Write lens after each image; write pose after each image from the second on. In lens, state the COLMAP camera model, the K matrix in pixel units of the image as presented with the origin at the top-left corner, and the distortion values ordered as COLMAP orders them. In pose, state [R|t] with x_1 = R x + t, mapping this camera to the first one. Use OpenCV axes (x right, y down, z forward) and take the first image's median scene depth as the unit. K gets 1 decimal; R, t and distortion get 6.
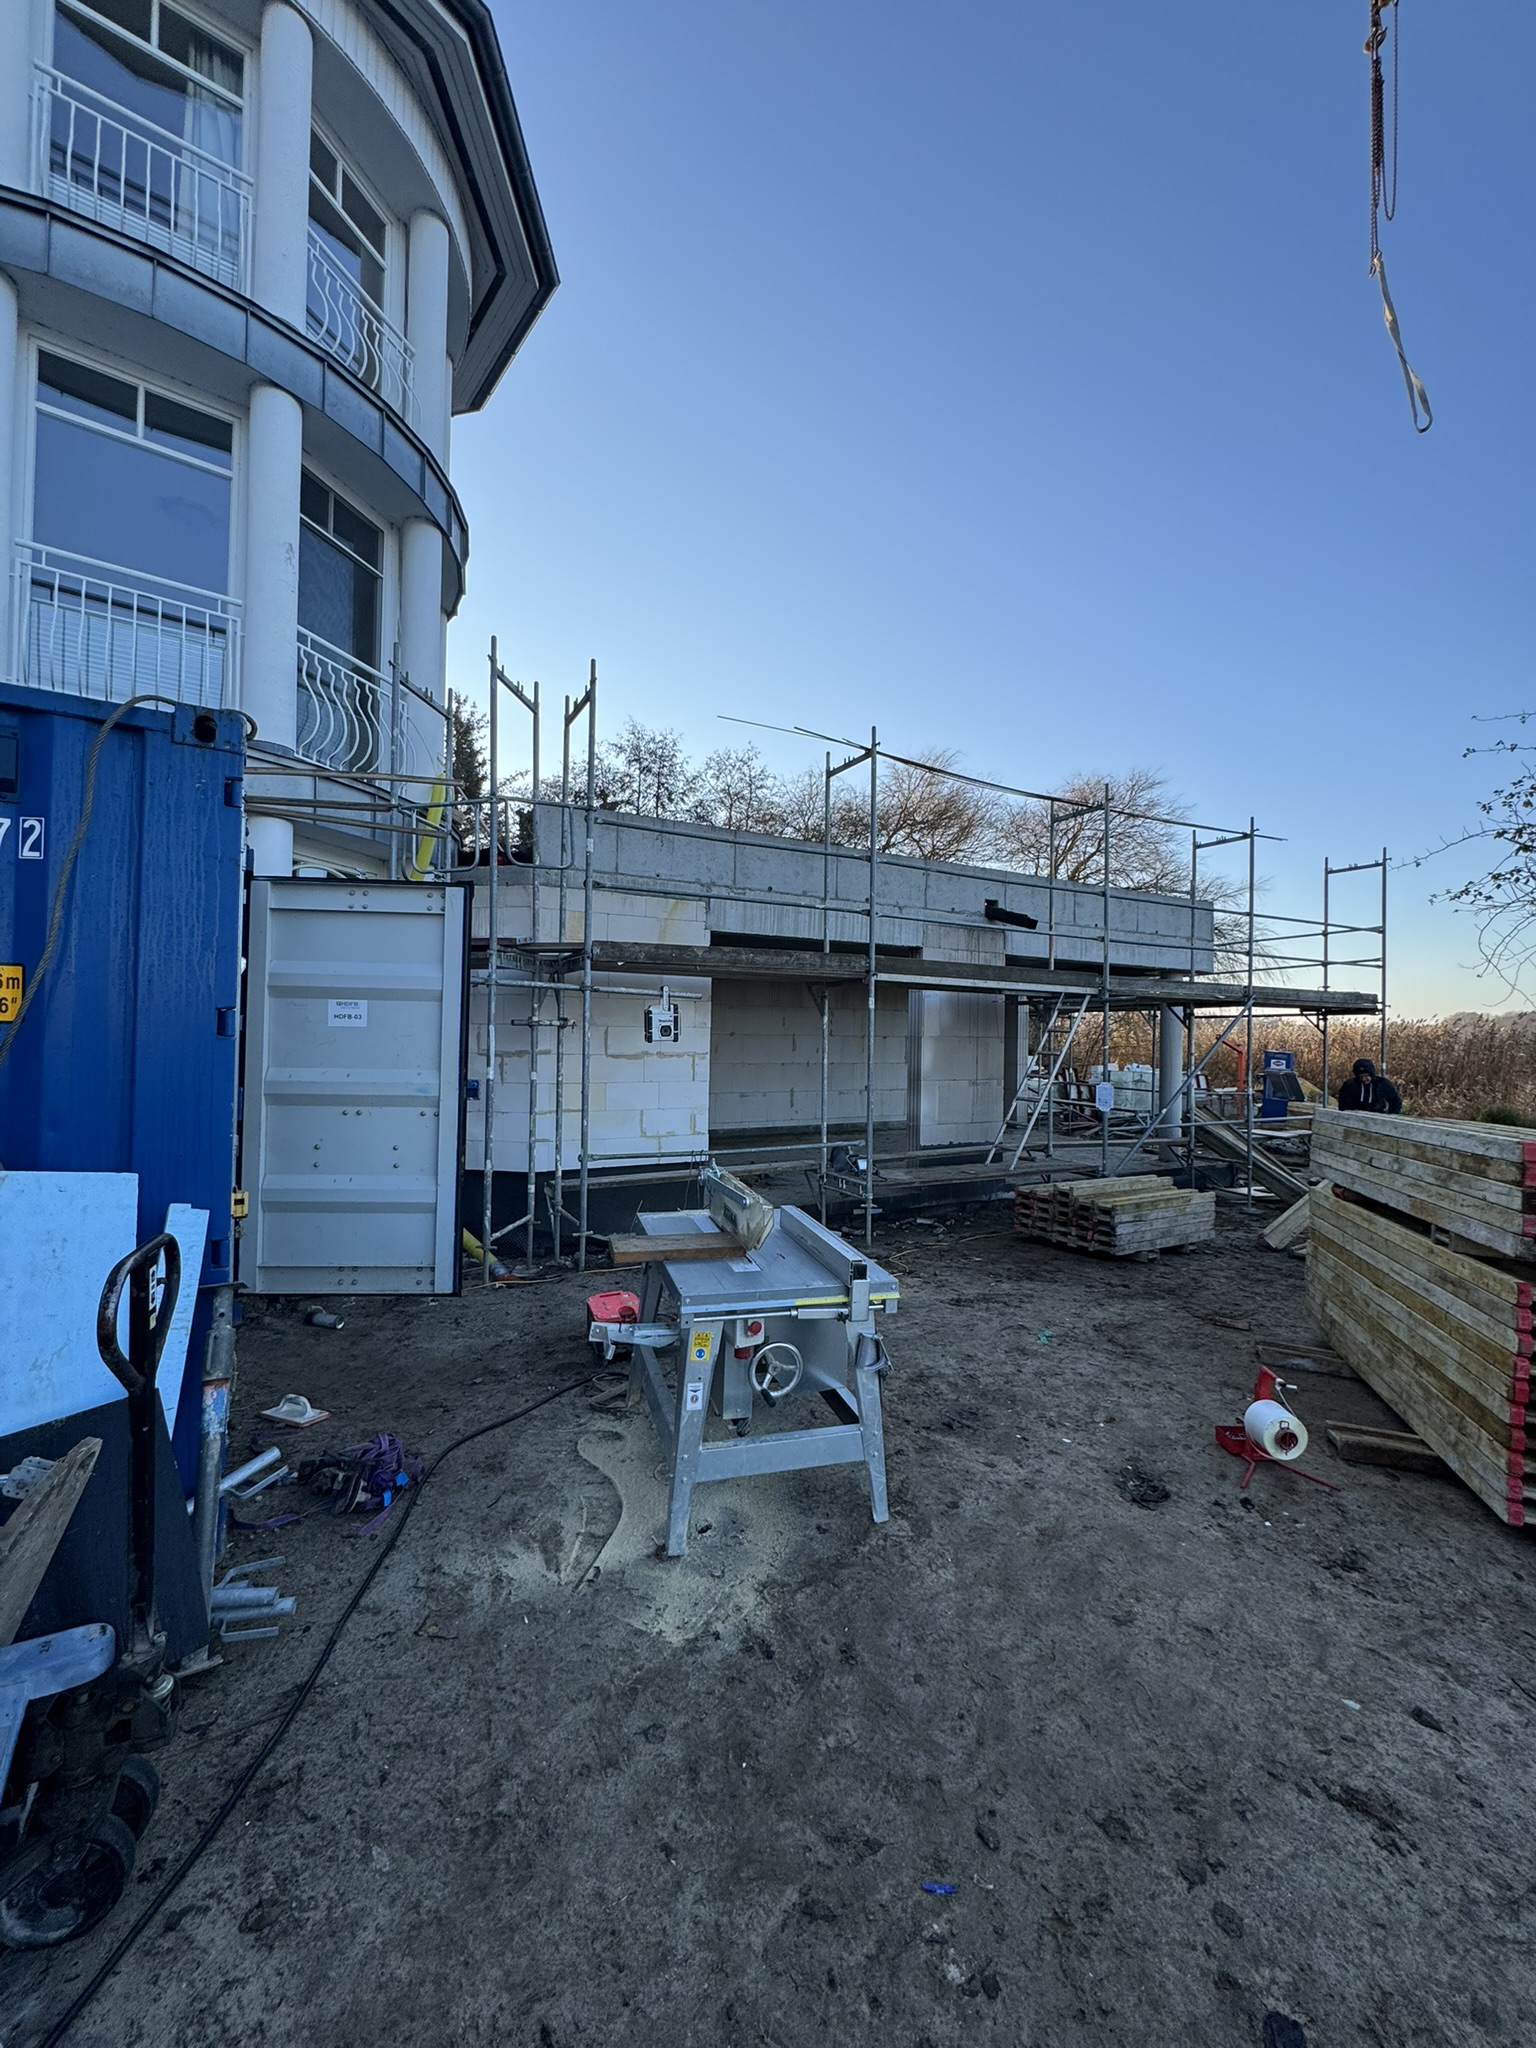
lens RADIAL K [[812.5, 0, 762.5], [0, 812.5, 1022.1], [0, 0, 1]] dist [-0.005592, 0.000591]
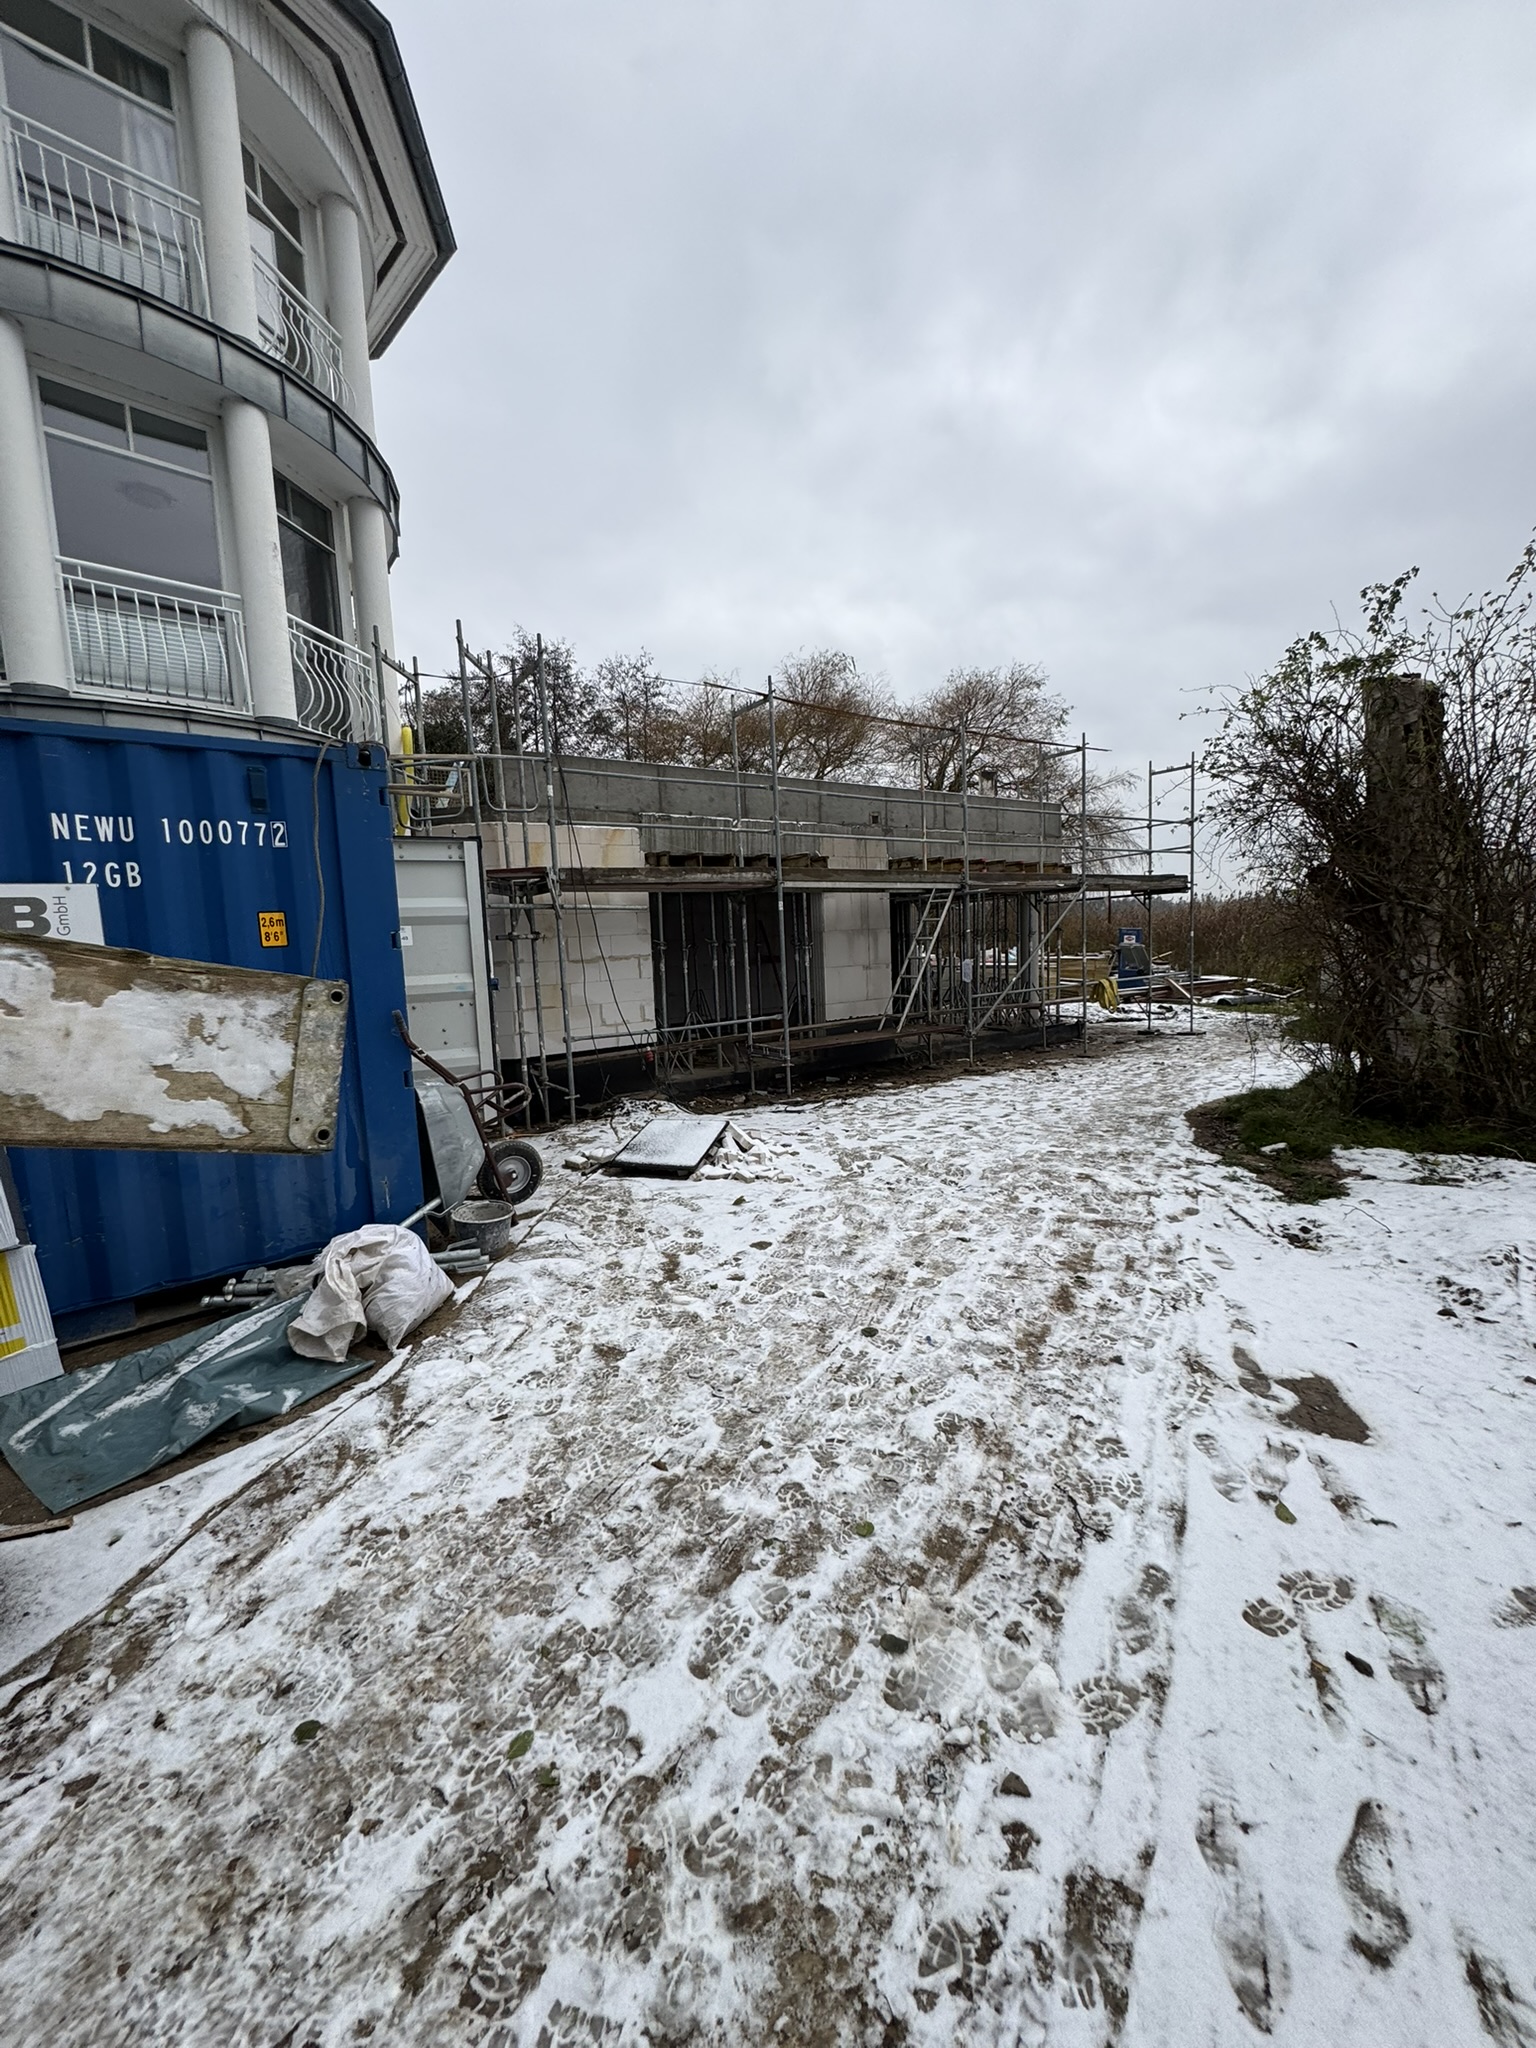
lens RADIAL K [[812.5, 0, 773.4], [0, 812.5, 1026.5], [0, 0, 1]] dist [-0.005592, 0.000591]
pose [[0.990207, -0.074555, 0.118030, -0.038361], [0.059904, 0.990578, 0.123151, 0.005624], [-0.126100, -0.114874, 0.985344, -0.246147]]
